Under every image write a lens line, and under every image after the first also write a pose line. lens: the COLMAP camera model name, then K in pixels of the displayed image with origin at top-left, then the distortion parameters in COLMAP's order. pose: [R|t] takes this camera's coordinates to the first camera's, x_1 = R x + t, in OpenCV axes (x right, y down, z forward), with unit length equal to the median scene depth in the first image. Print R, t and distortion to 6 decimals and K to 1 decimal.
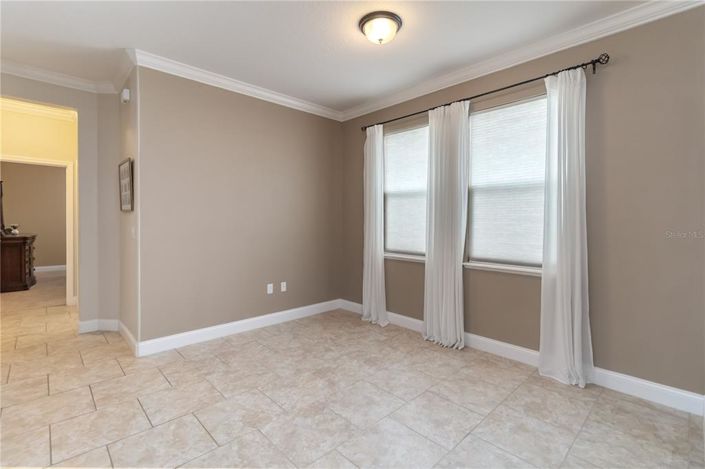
lens RADIAL K [[332.0, 0, 354.3], [0, 332.0, 223.8], [0, 0, 1]] dist [0.001739, 0.001400]
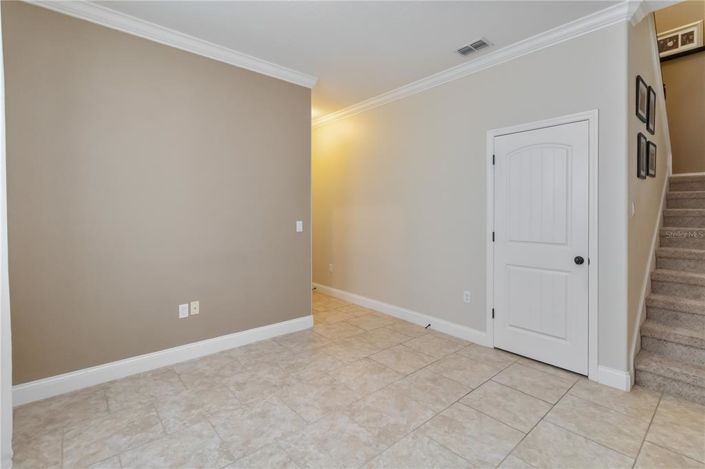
lens RADIAL K [[332.0, 0, 354.3], [0, 332.0, 223.8], [0, 0, 1]] dist [0.001739, 0.001400]
pose [[-0.998986, -0.009823, 0.043927, -0.063375], [-0.008360, 0.999408, 0.033360, -0.019112], [-0.044229, 0.032959, -0.998478, 1.936698]]
